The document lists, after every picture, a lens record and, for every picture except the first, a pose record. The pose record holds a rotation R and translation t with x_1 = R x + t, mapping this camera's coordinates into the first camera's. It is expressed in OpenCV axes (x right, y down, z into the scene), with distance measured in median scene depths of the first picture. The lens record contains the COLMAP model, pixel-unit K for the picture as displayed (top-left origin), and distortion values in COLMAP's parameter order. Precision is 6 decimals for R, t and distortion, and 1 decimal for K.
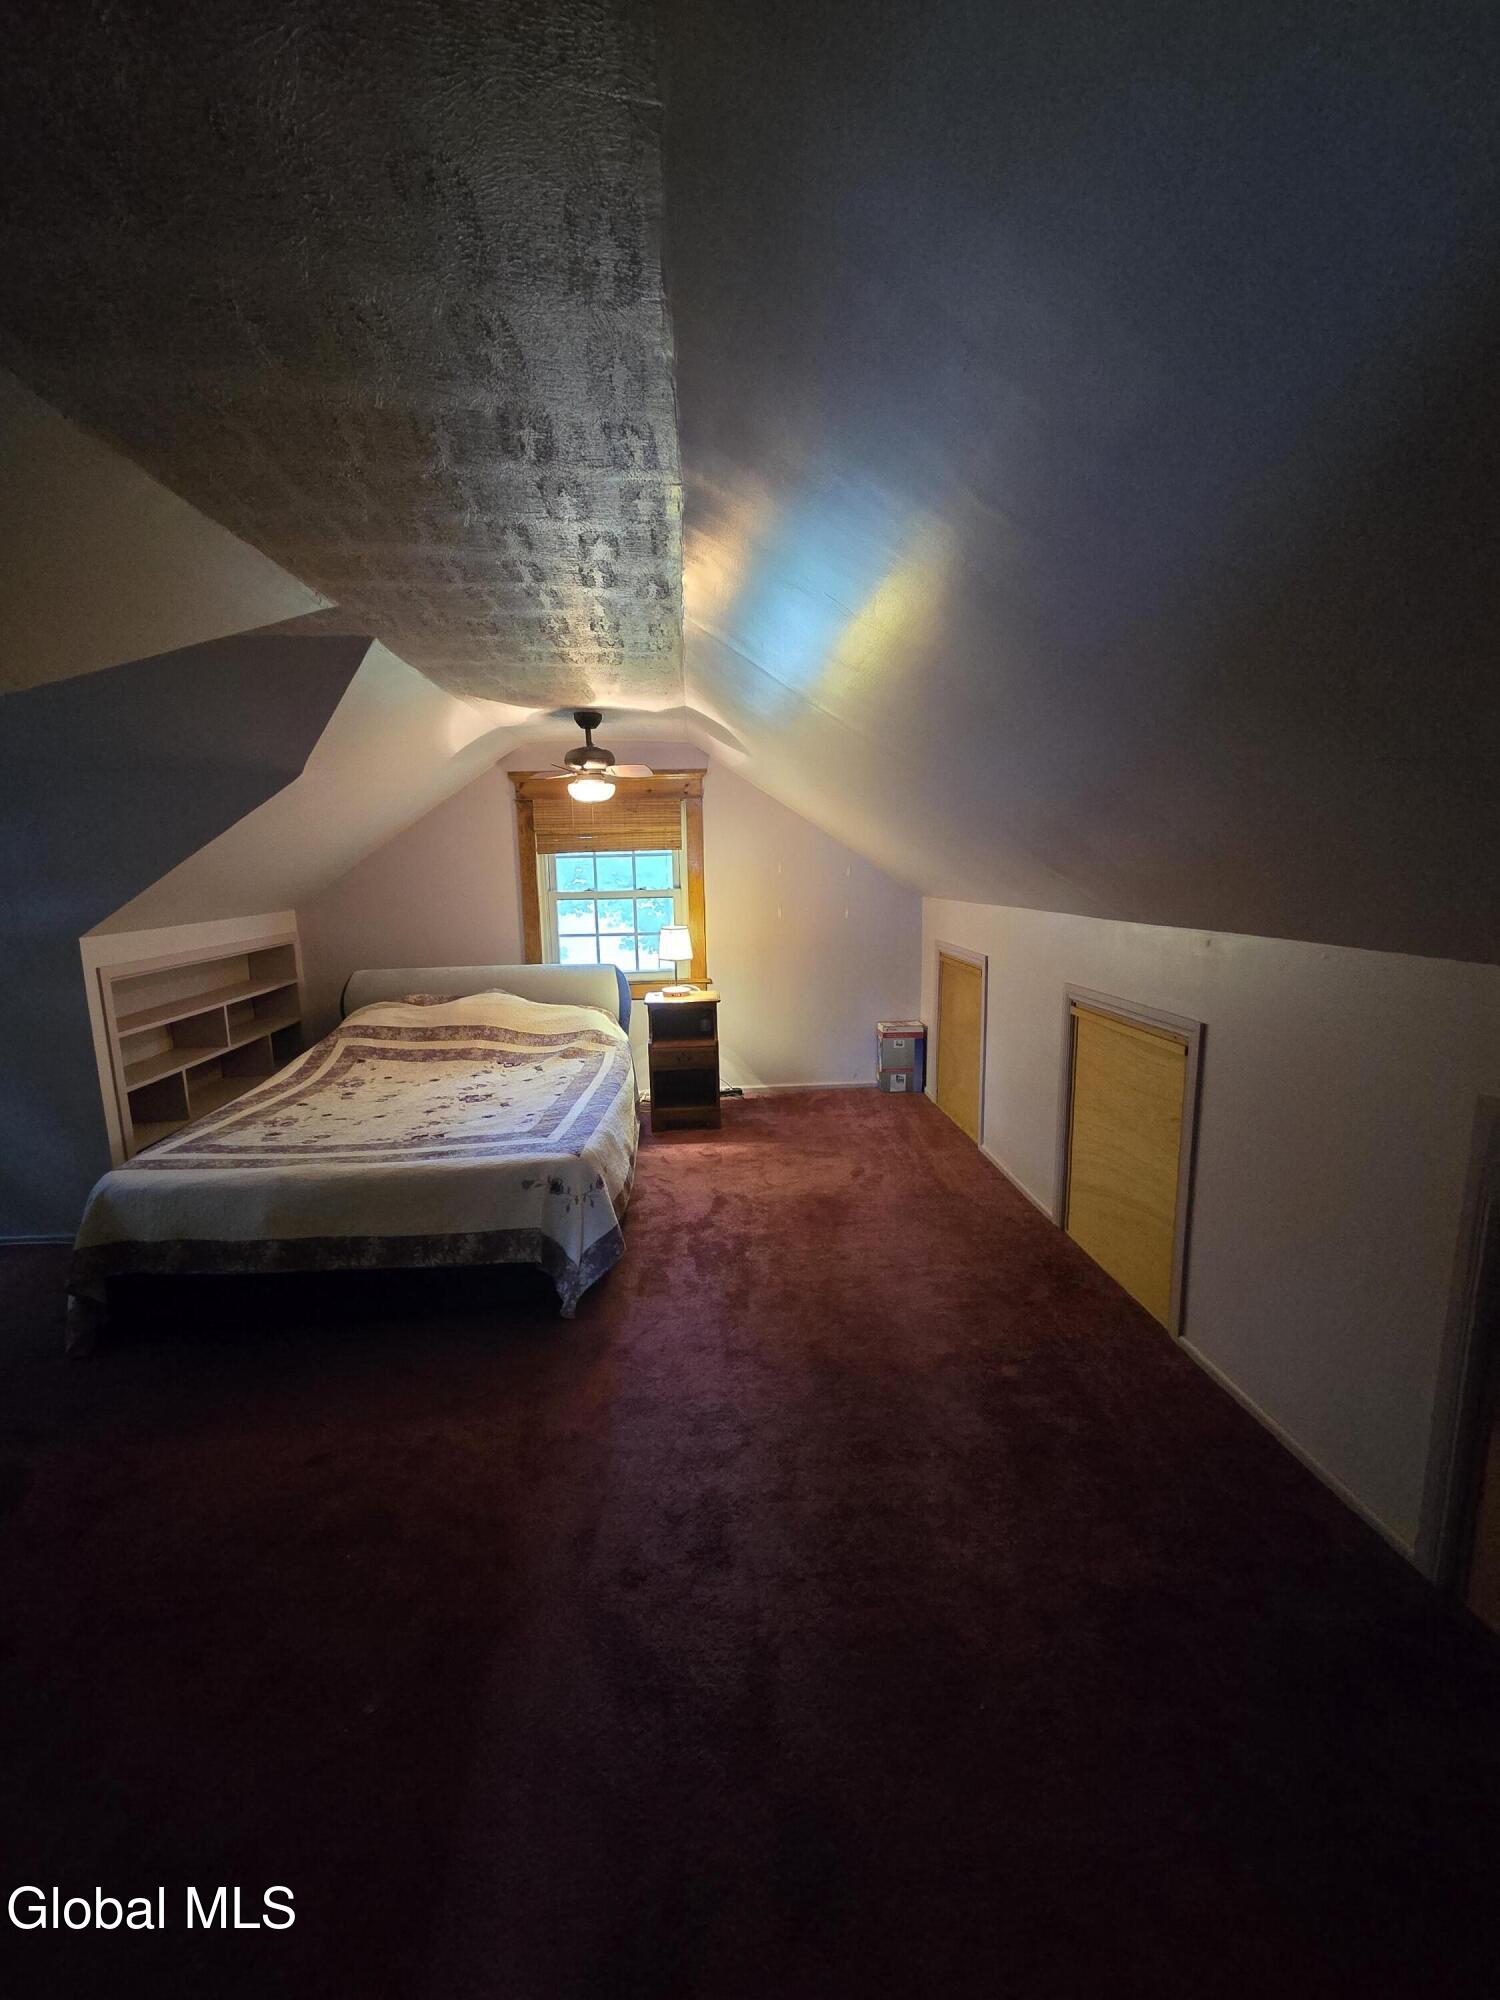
lens RADIAL K [[834.5, 0, 750.0], [0, 834.5, 1000.0], [0, 0, 1]] dist [0.000580, 0.000131]
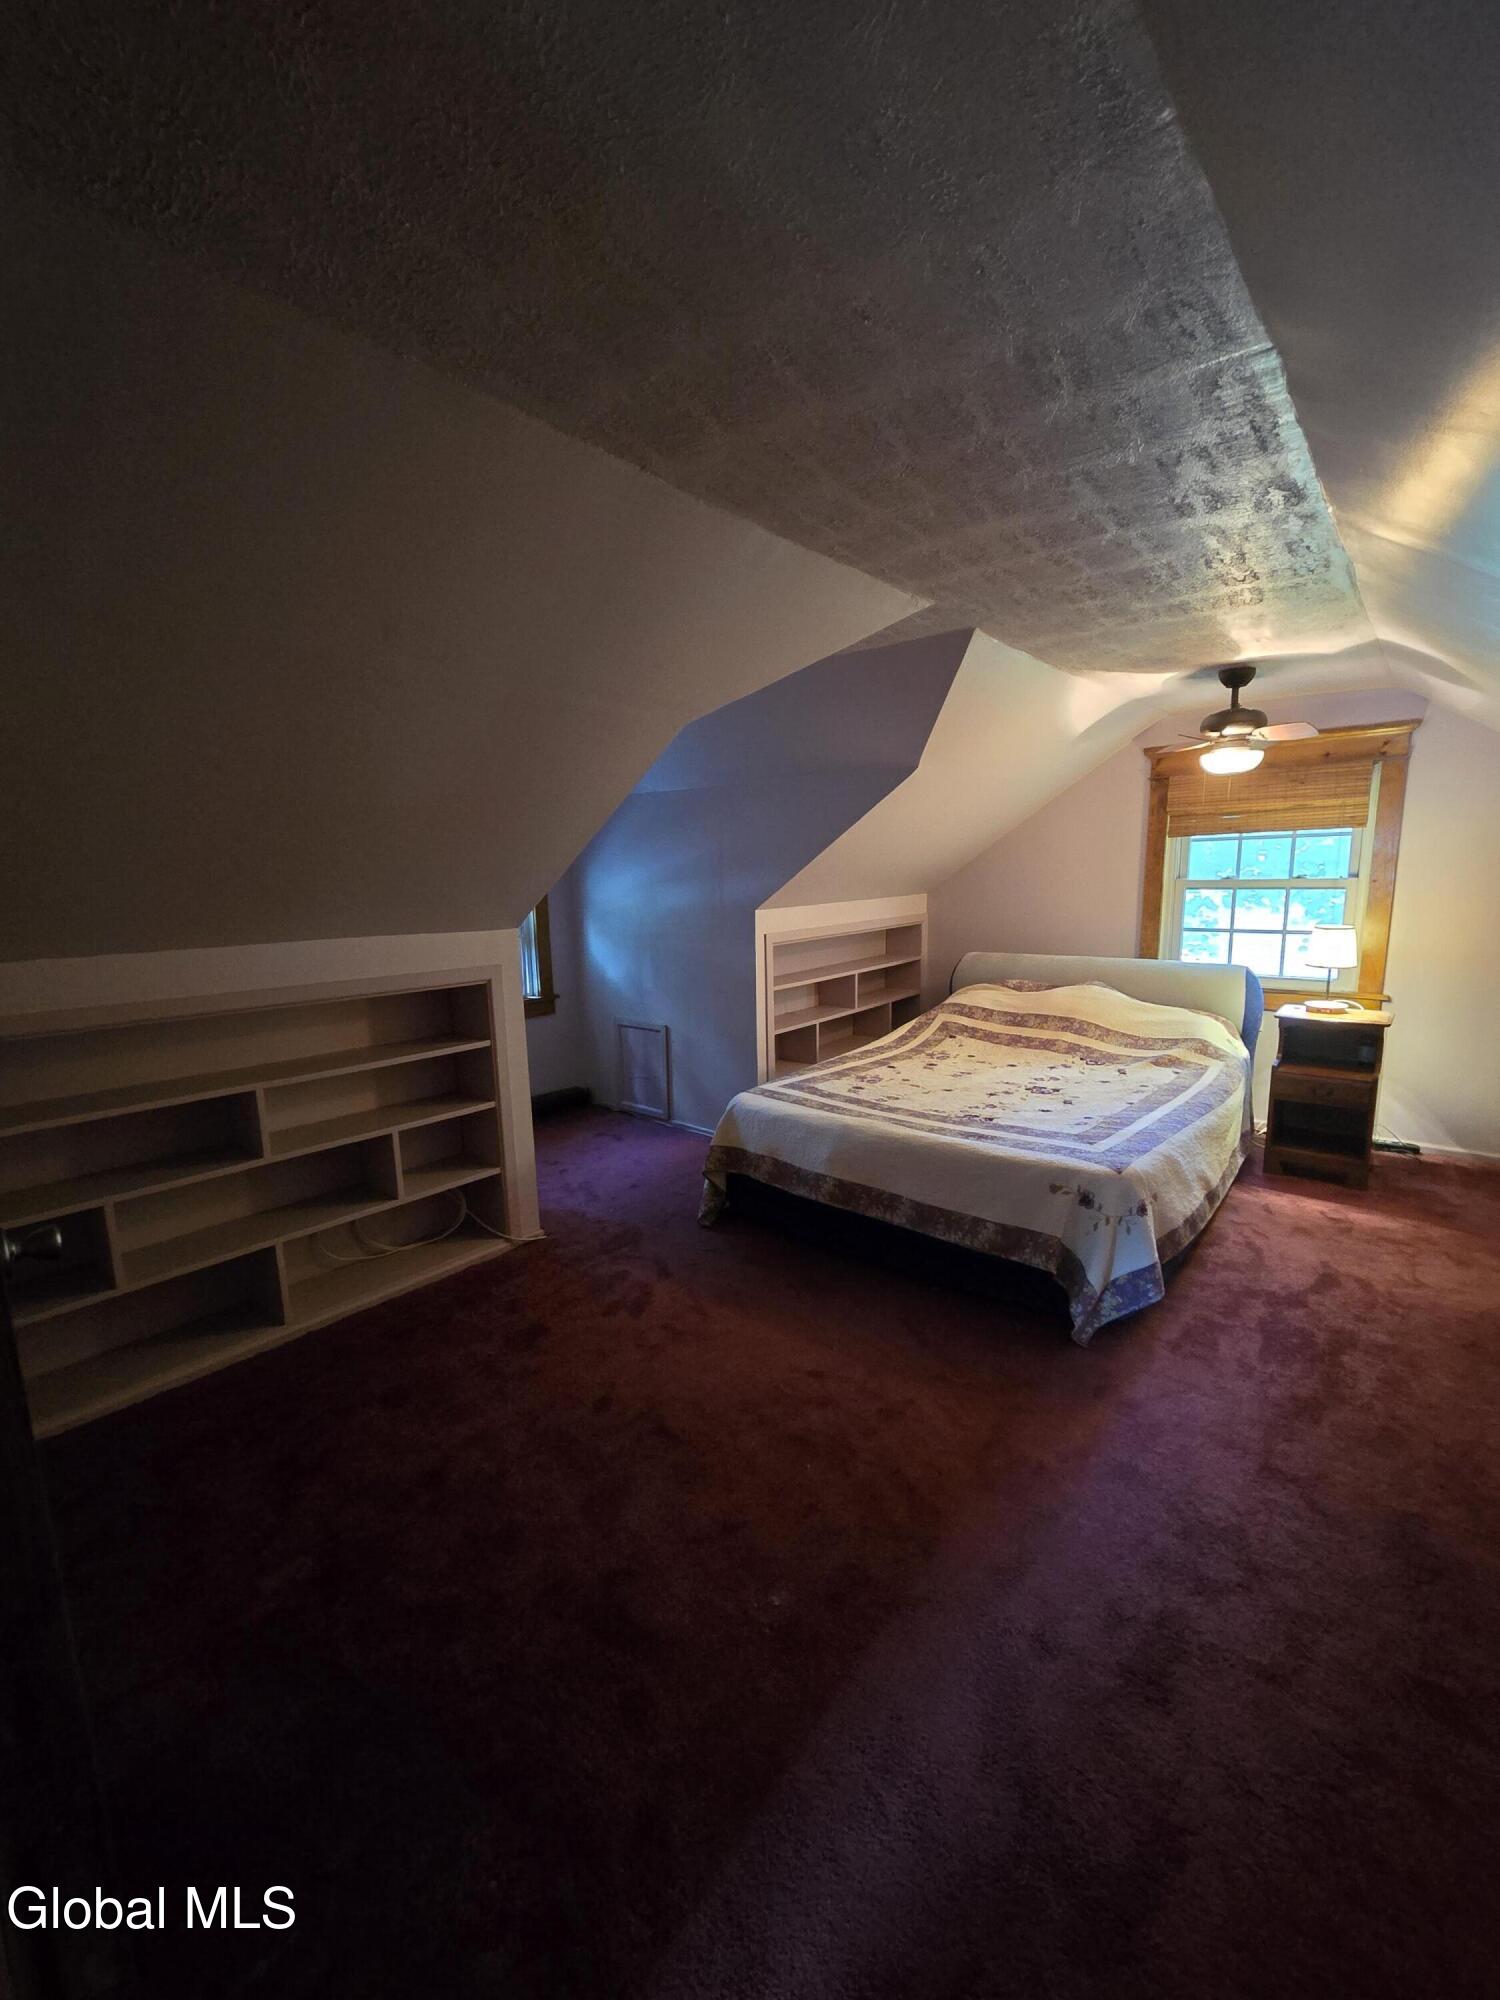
lens RADIAL K [[834.5, 0, 750.0], [0, 834.5, 1000.0], [0, 0, 1]] dist [0.000580, 0.000131]
pose [[0.715201, 0.109801, -0.690240, 0.089595], [-0.101741, 0.993419, 0.052609, -0.003208], [0.691474, 0.032600, 0.721666, 0.063942]]
